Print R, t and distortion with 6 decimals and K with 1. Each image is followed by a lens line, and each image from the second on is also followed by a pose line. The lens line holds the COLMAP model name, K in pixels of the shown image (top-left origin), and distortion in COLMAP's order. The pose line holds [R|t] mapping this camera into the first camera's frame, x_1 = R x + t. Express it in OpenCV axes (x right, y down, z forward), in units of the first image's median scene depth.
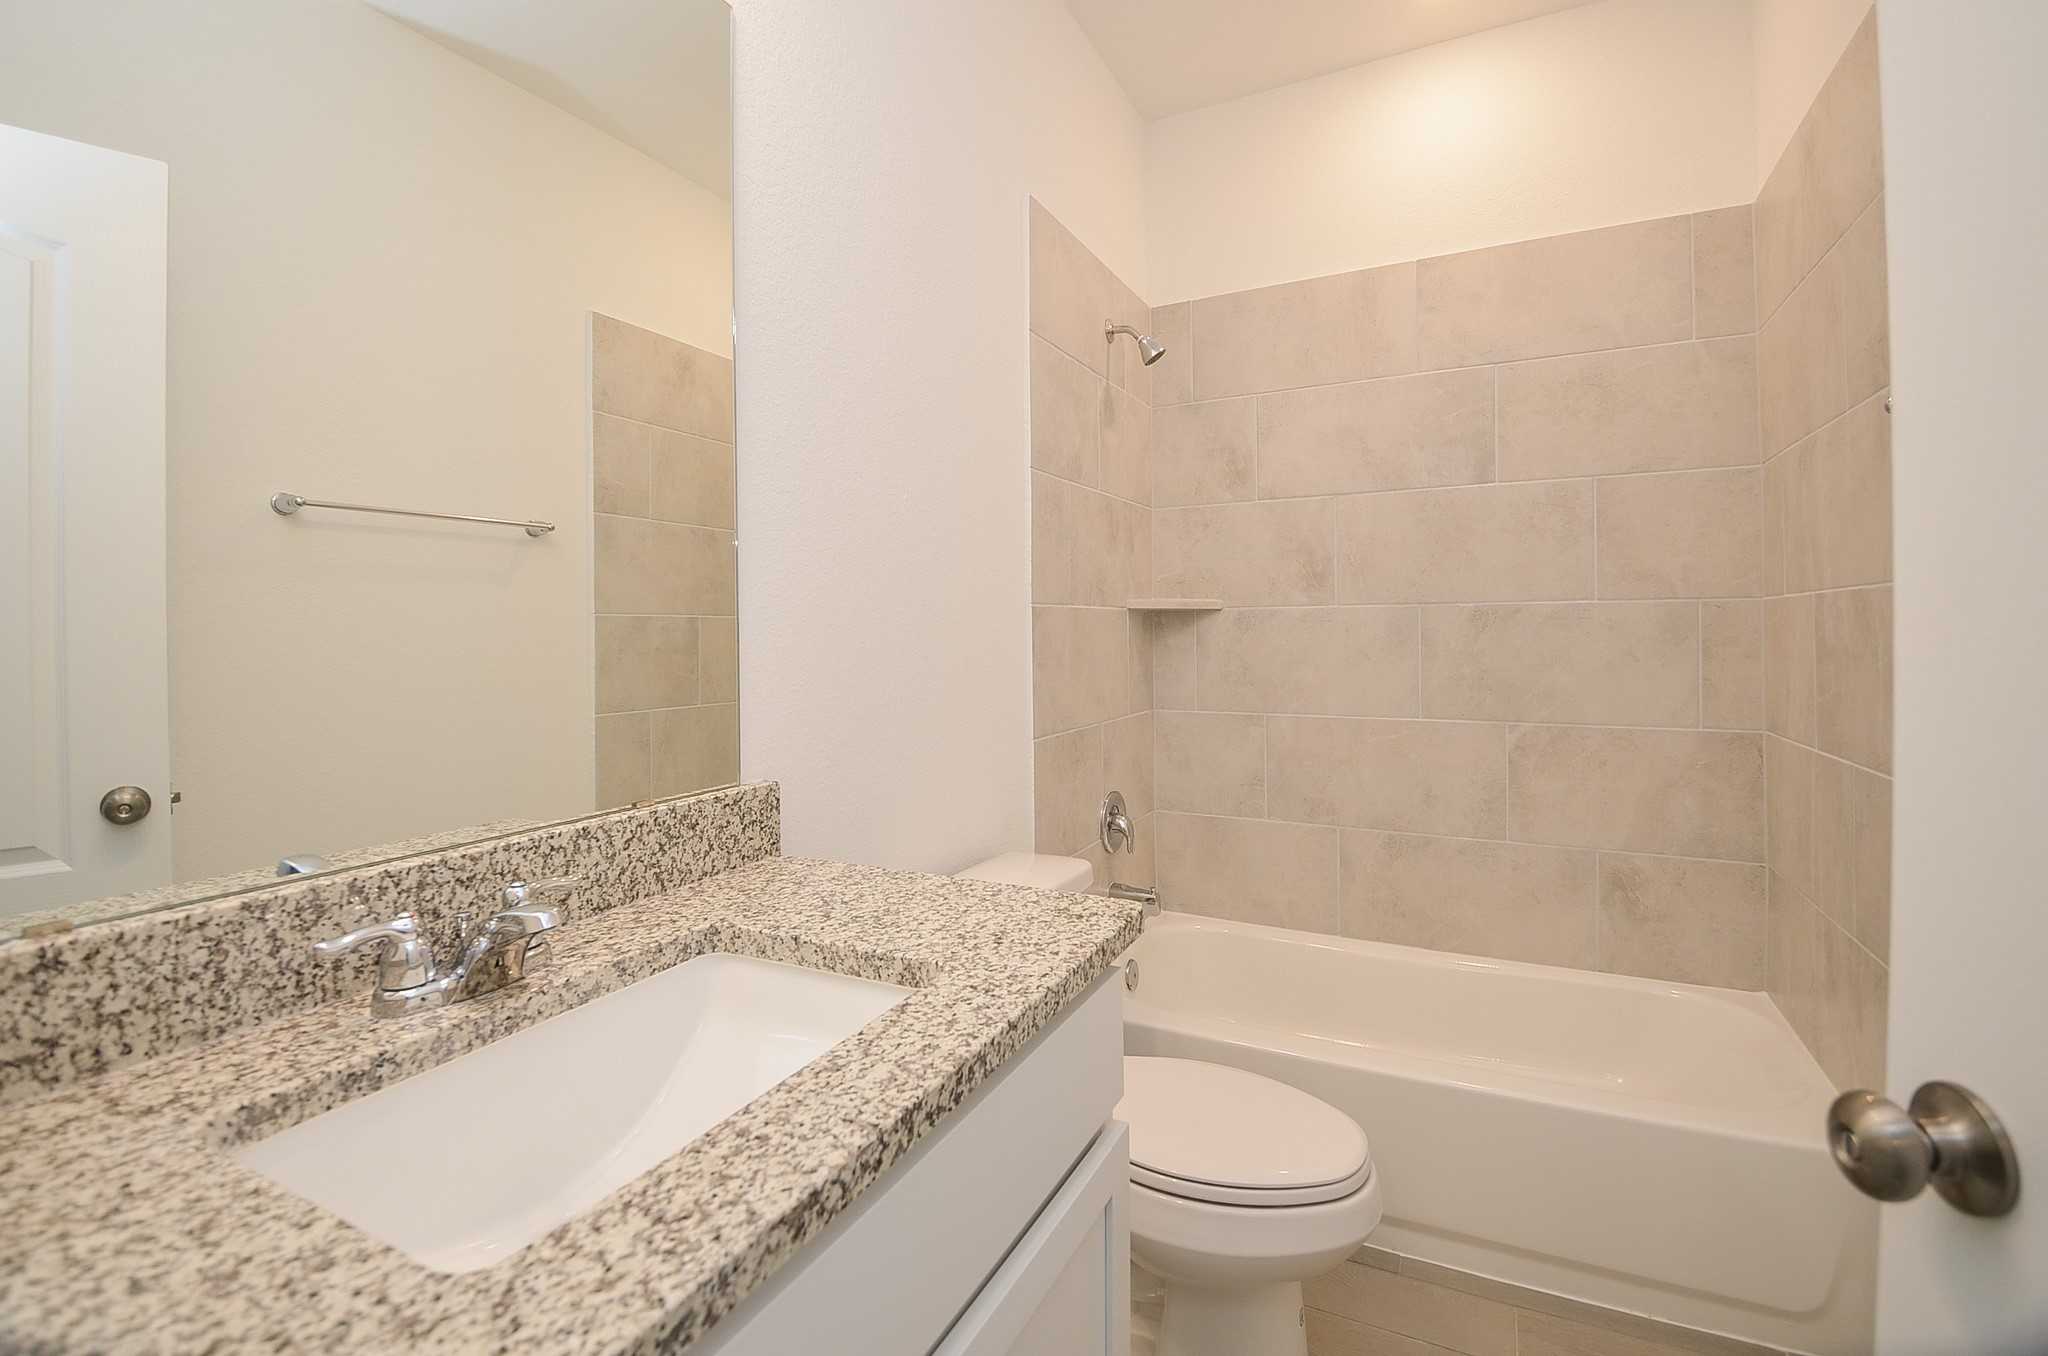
lens RADIAL K [[906.0, 0, 1016.8], [0, 906.0, 641.2], [0, 0, 1]] dist [-0.042255, -0.000435]
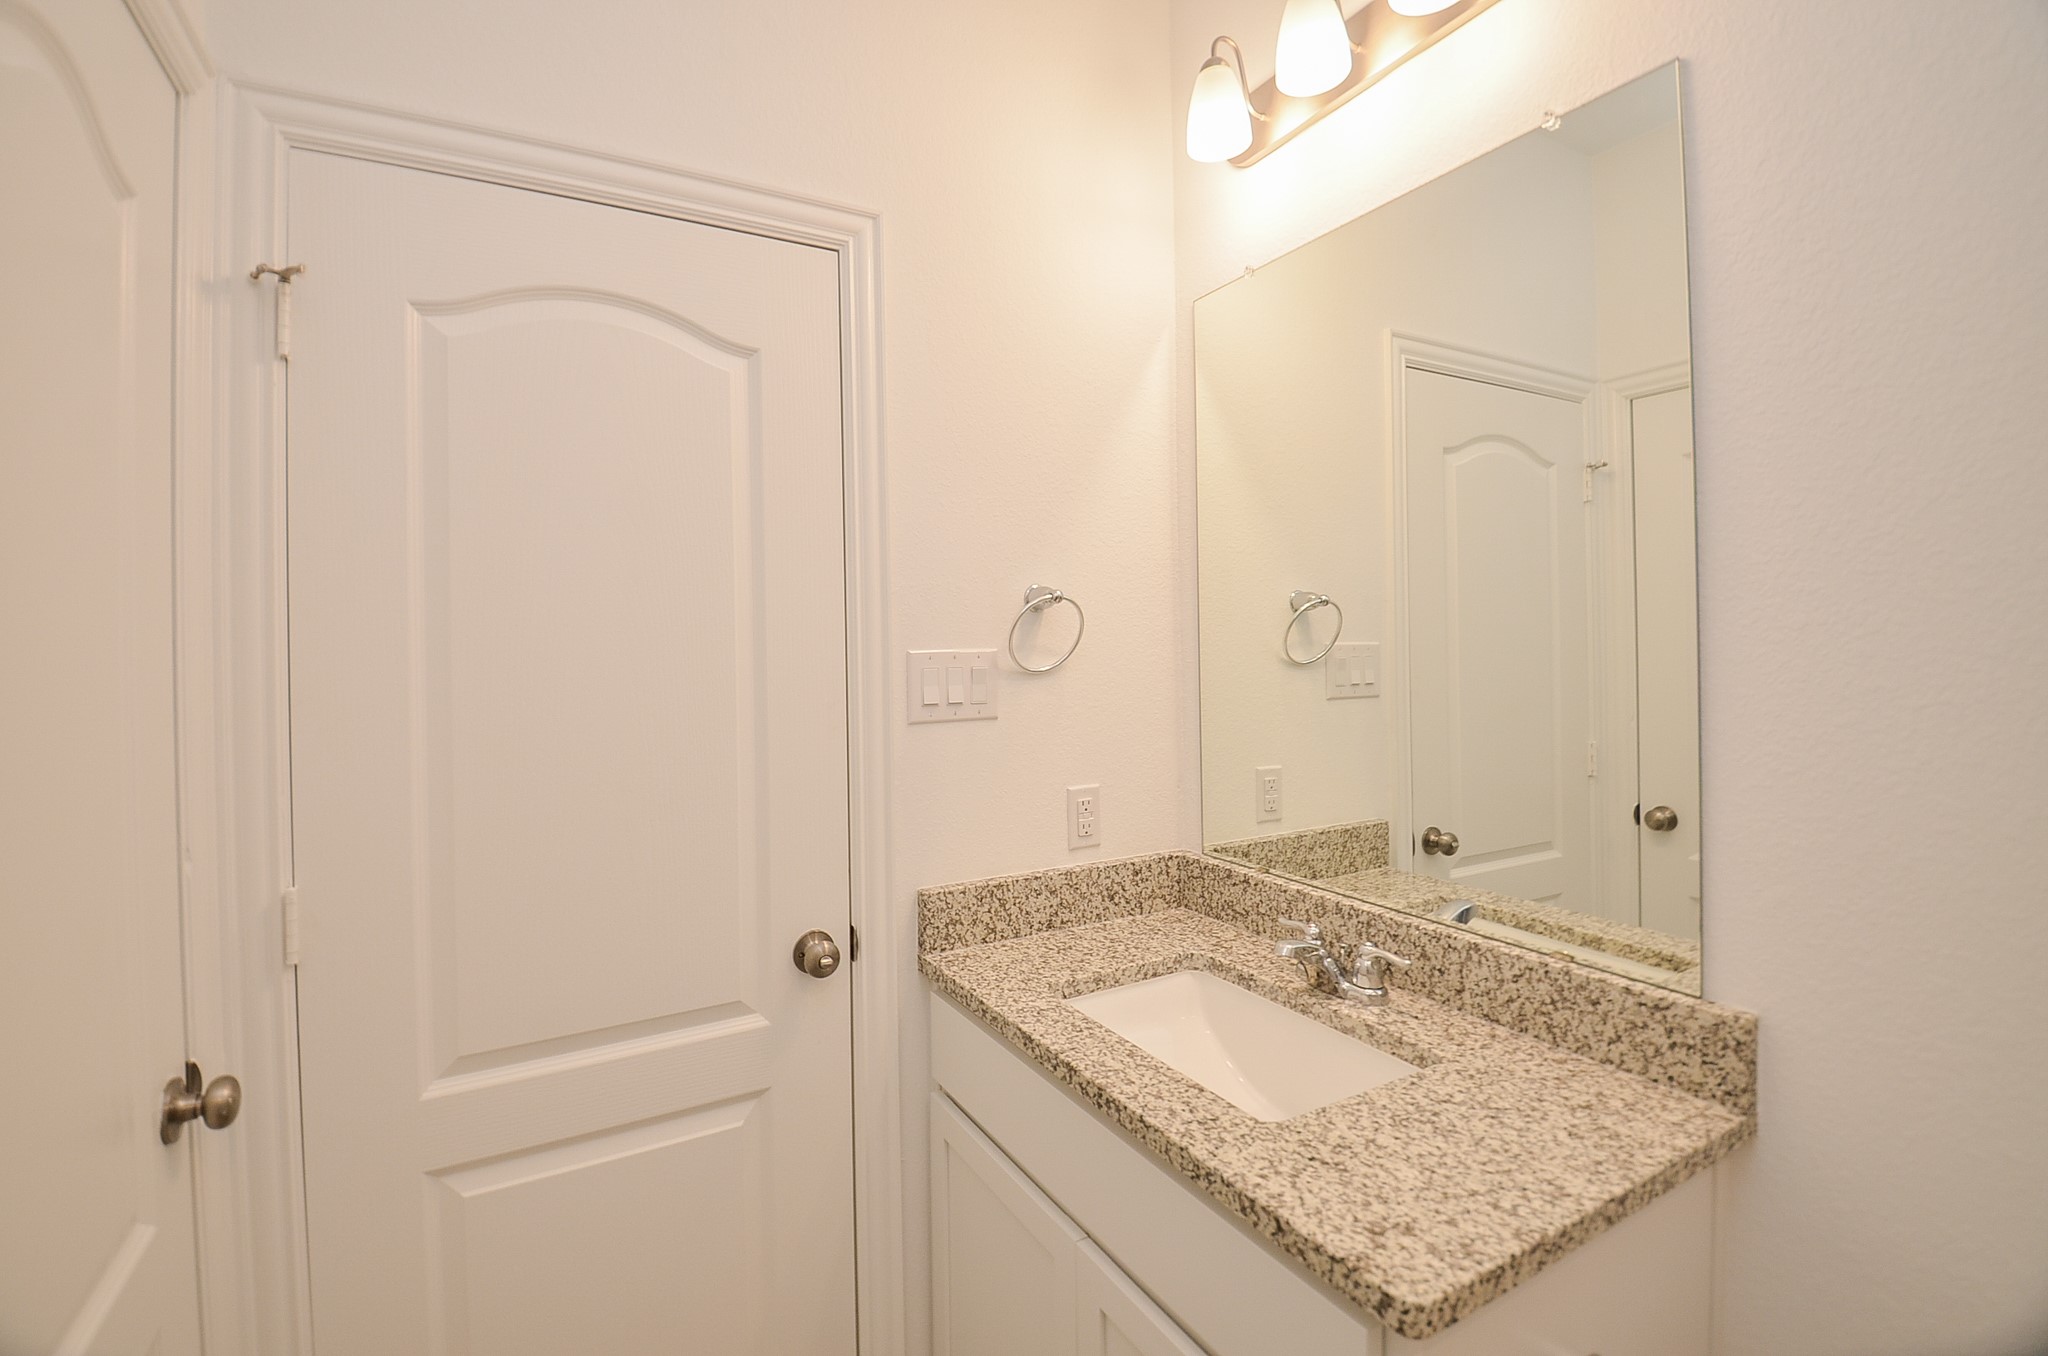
lens RADIAL K [[906.0, 0, 1016.8], [0, 906.0, 641.2], [0, 0, 1]] dist [-0.042255, -0.000435]
pose [[-0.556174, 0.015005, -0.830931, 0.987806], [0.002279, 0.999861, 0.016530, -0.256497], [0.831063, 0.007300, -0.556131, 1.303877]]
